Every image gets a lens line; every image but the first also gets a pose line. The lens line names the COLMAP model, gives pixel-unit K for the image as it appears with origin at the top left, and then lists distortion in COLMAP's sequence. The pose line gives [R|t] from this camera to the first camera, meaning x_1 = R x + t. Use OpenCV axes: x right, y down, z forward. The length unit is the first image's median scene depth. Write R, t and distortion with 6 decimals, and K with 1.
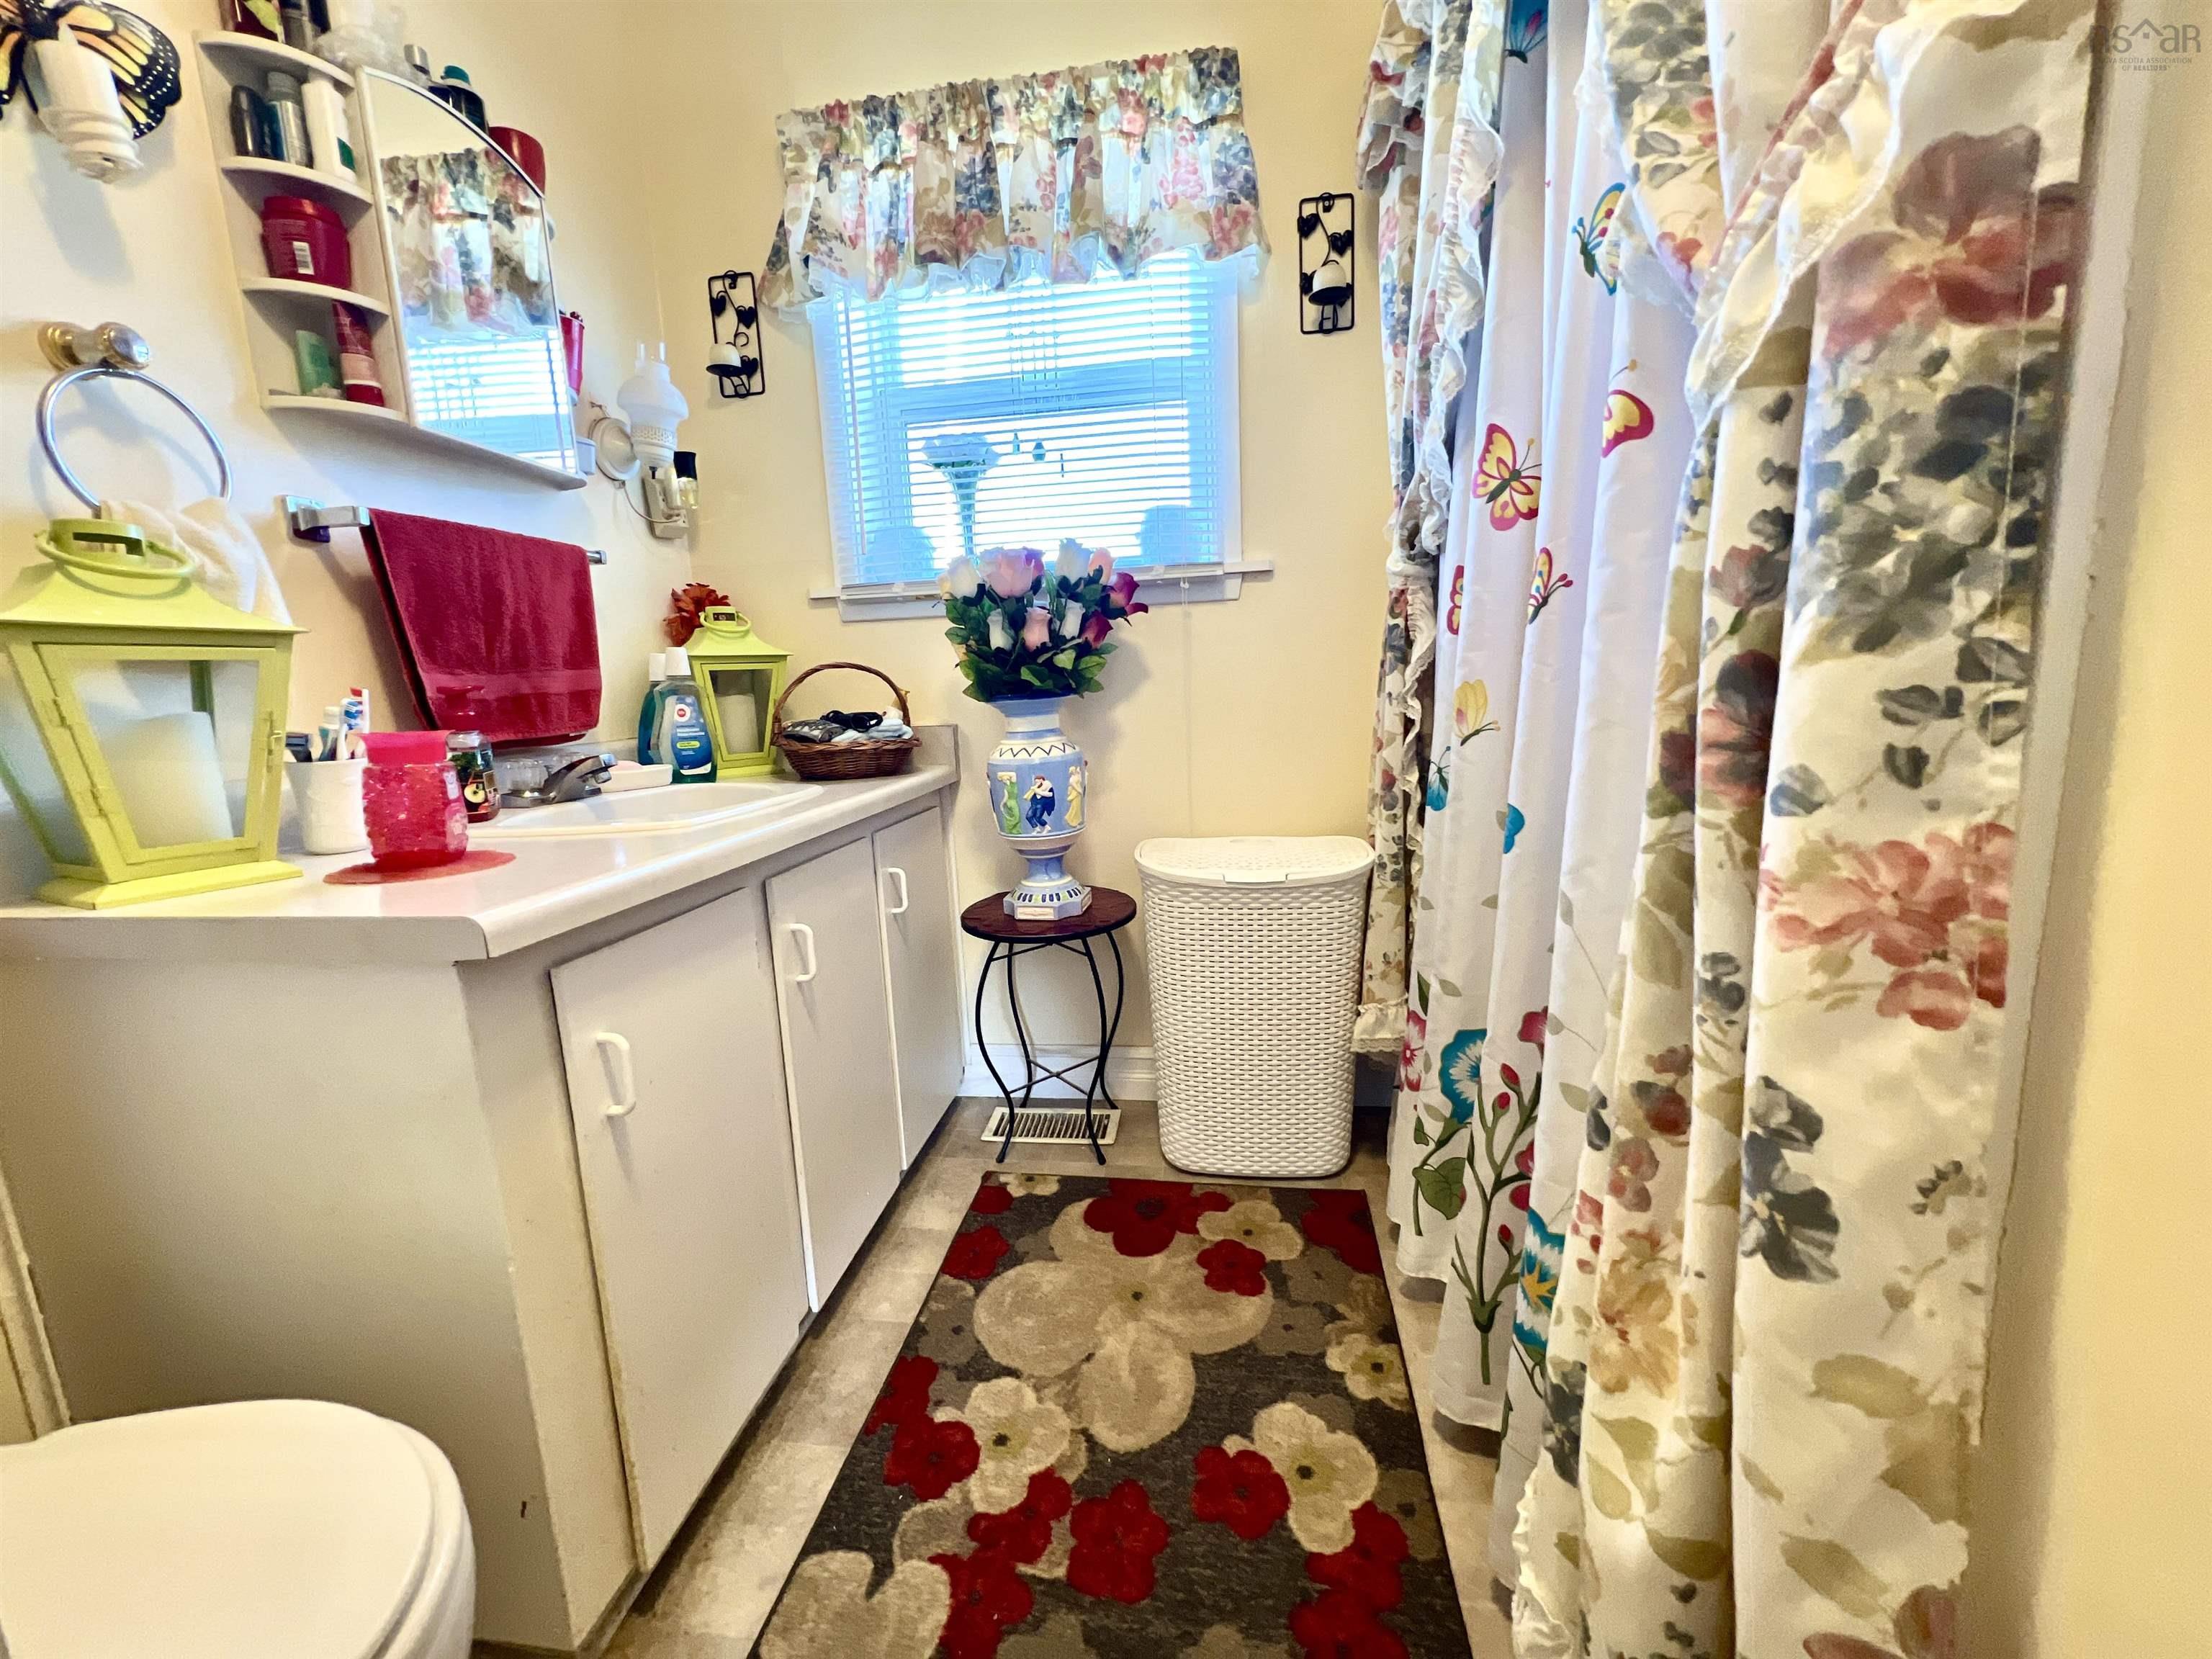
lens RADIAL K [[890.1, 0, 1103.0], [0, 890.1, 834.7], [0, 0, 1]] dist [-0.002814, 0.001036]
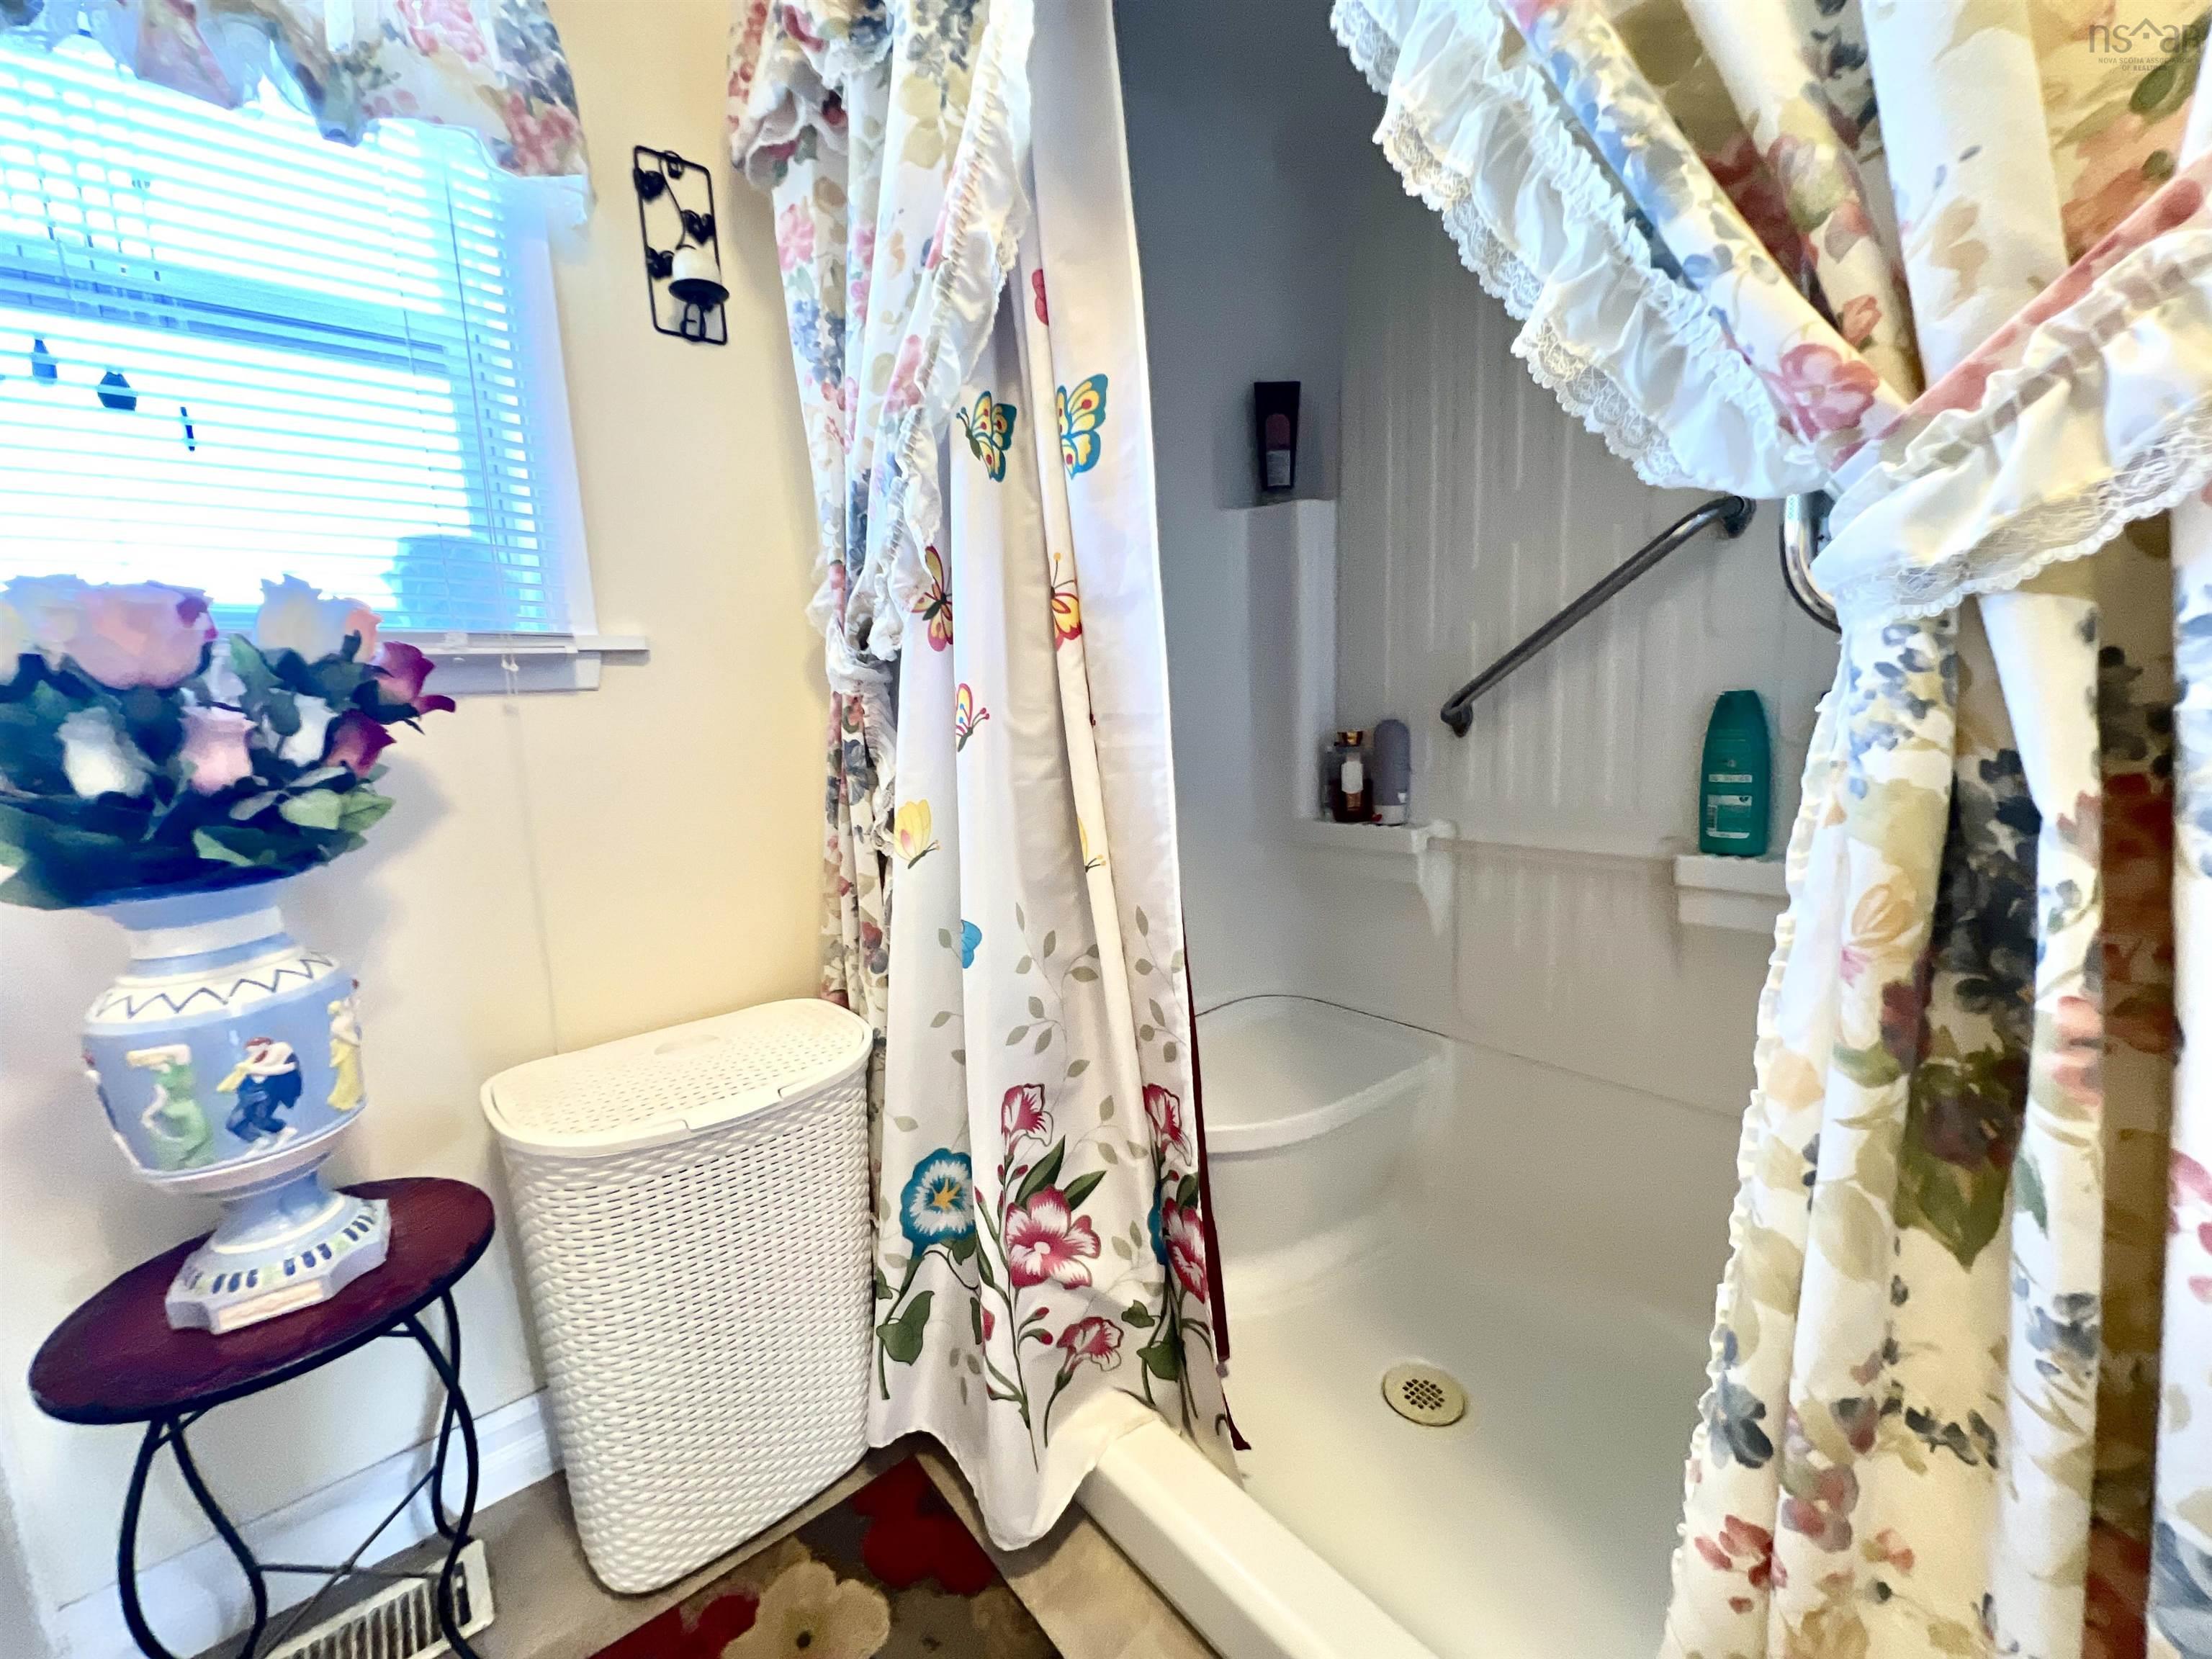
lens RADIAL K [[890.1, 0, 1111.8], [0, 890.1, 834.4], [0, 0, 1]] dist [-0.002814, 0.001036]
pose [[0.659048, -0.098286, 0.745651, -0.113230], [0.144565, 0.989492, 0.002653, -0.108914], [-0.738076, 0.106047, 0.666331, 0.295633]]
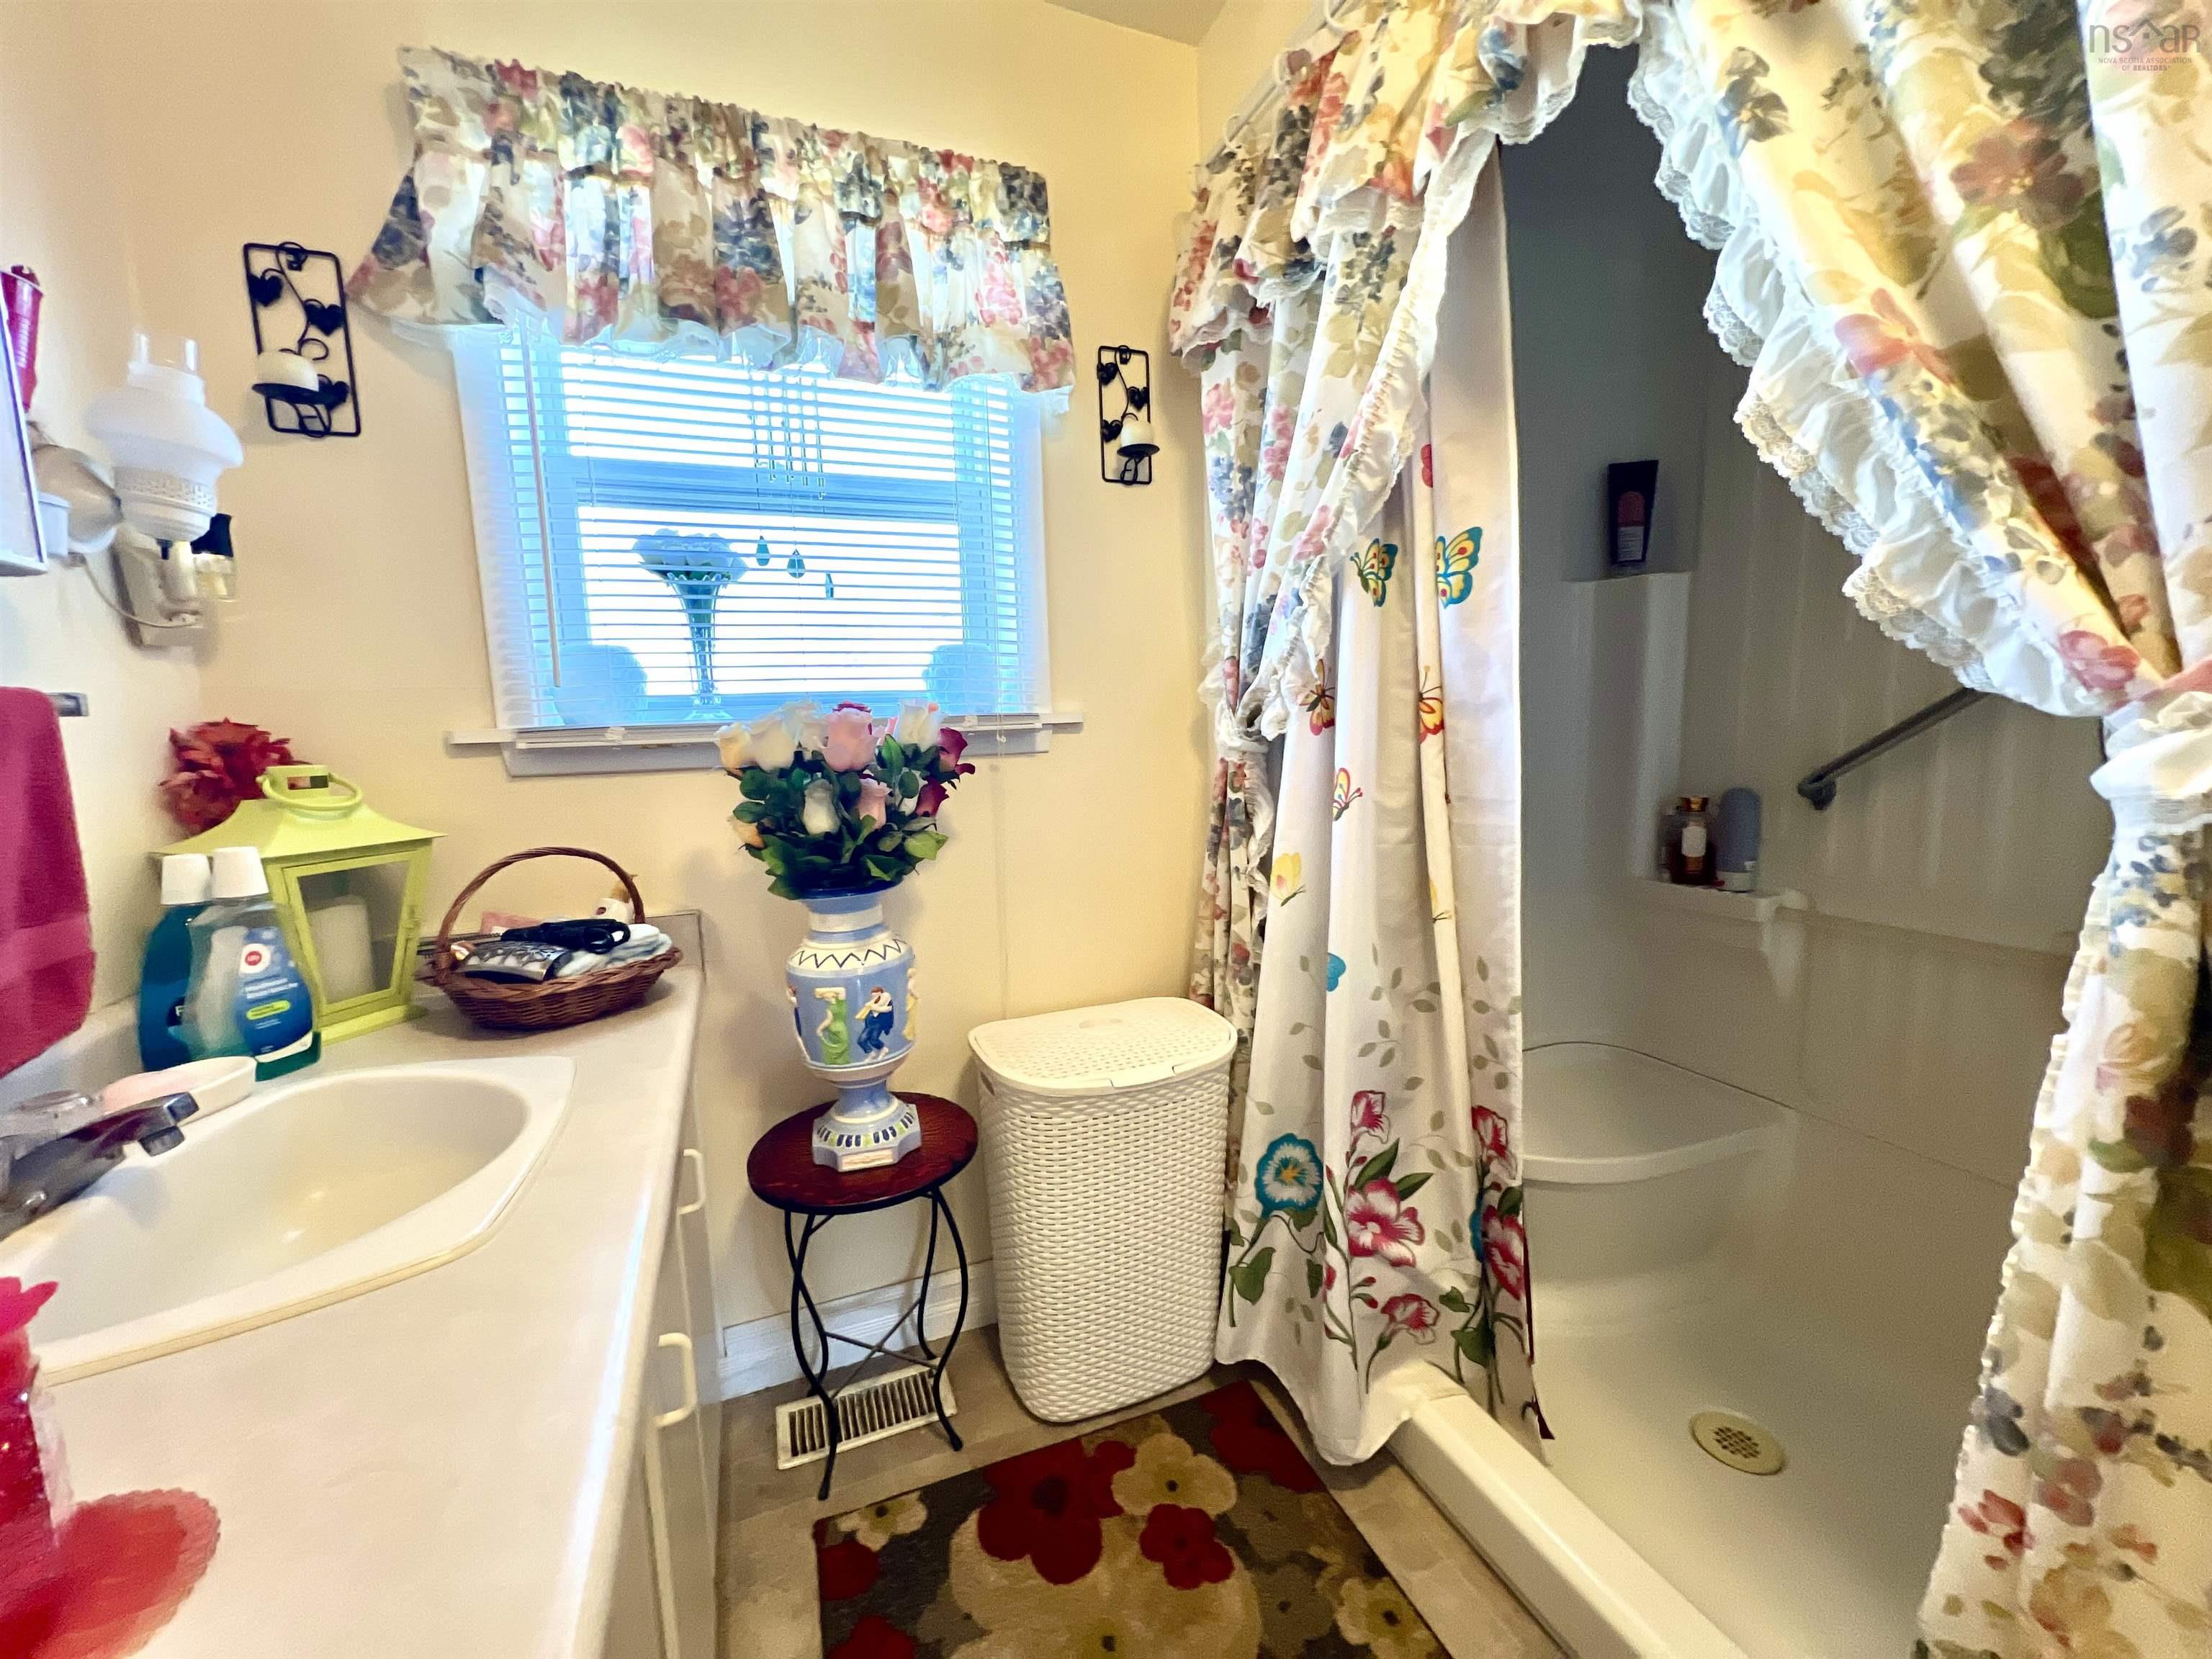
lens RADIAL K [[890.1, 0, 1105.0], [0, 890.1, 834.8], [0, 0, 1]] dist [-0.002814, 0.001036]
pose [[0.865667, -0.049084, 0.498208, -0.275411], [0.080470, 0.995884, -0.041705, -0.148564], [-0.494110, 0.076193, 0.866054, 0.206135]]
